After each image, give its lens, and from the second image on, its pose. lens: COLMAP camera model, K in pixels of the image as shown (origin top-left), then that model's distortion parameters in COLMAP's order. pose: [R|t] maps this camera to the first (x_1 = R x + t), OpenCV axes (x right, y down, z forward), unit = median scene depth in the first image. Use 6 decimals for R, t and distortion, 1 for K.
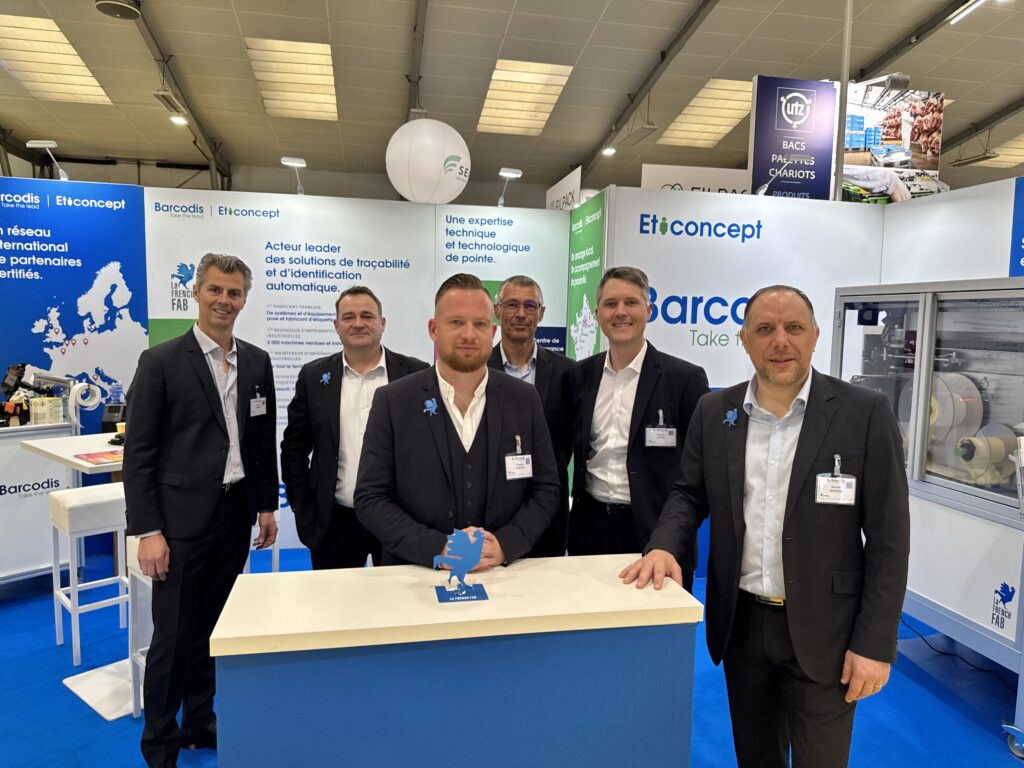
lens RADIAL K [[735.5, 0, 529.1], [0, 735.5, 387.1], [0, 0, 1]] dist [0.051059, -0.088021]
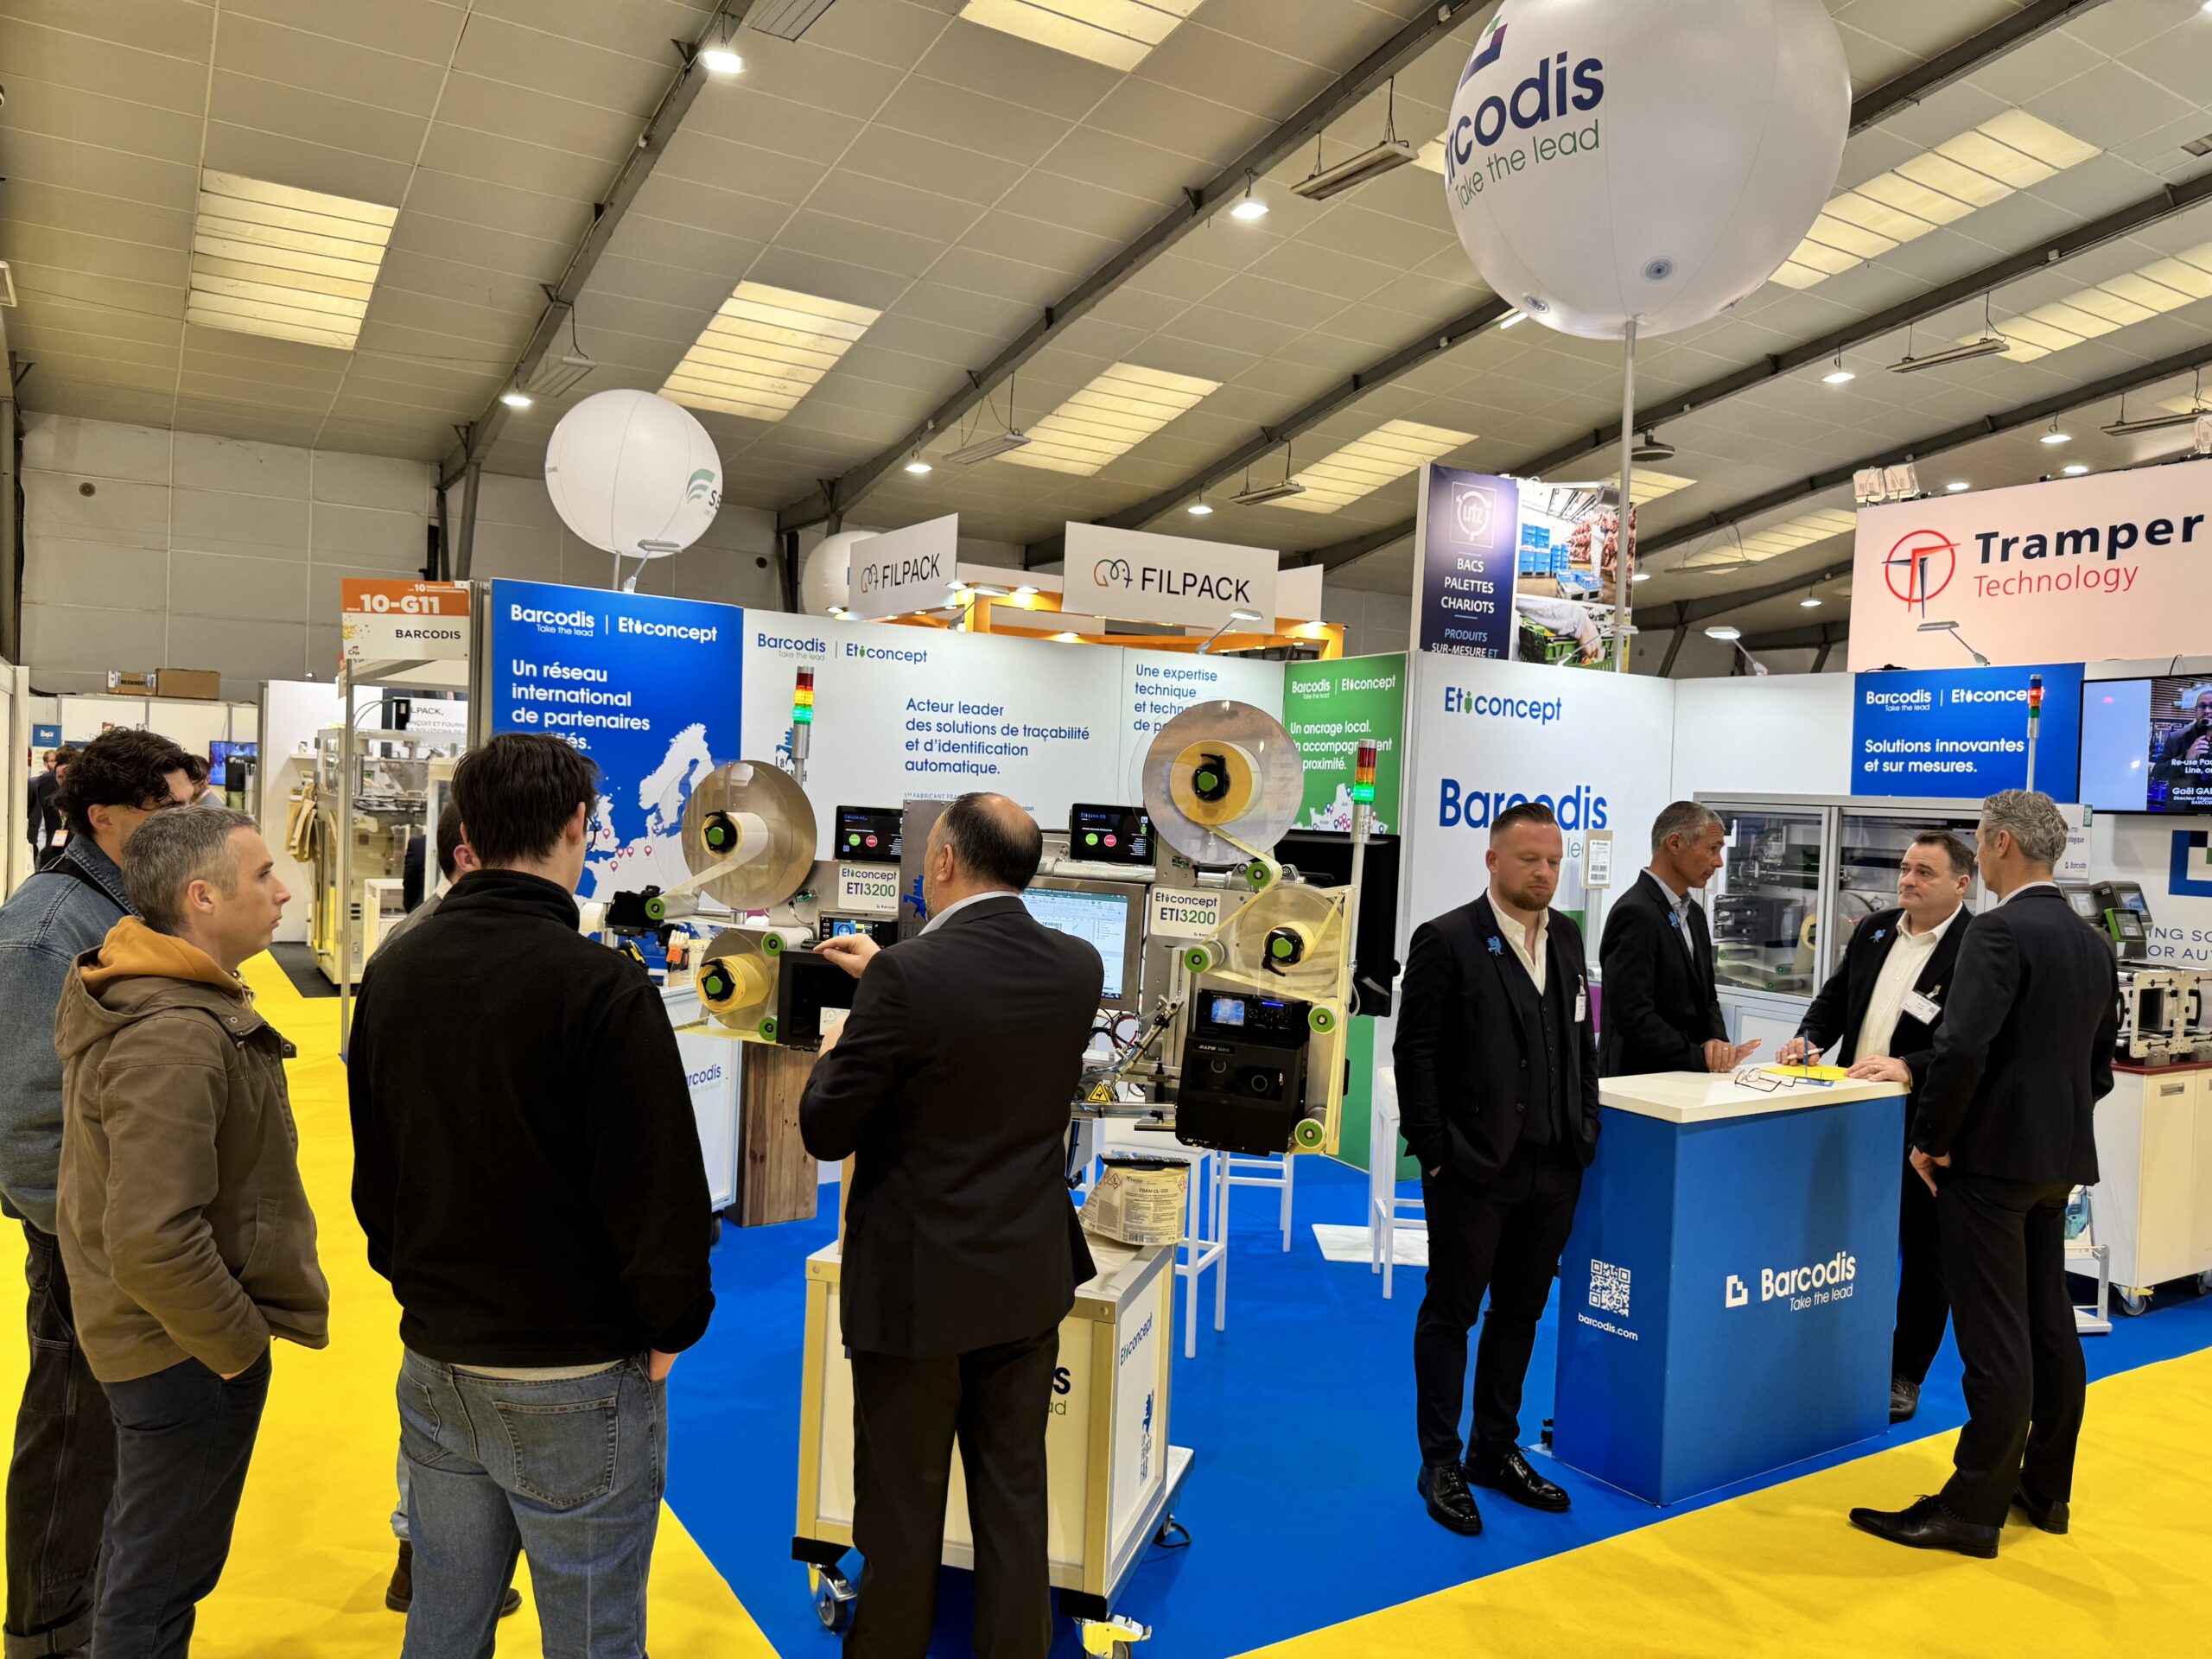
lens RADIAL K [[1538.9, 0, 1107.6], [0, 1538.9, 876.3], [0, 0, 1]] dist [0.064336, -0.090475]
pose [[0.934758, -0.006138, 0.355231, -0.491410], [0.013650, 0.999733, -0.018644, -0.007120], [-0.355022, 0.022277, 0.934593, -0.247085]]
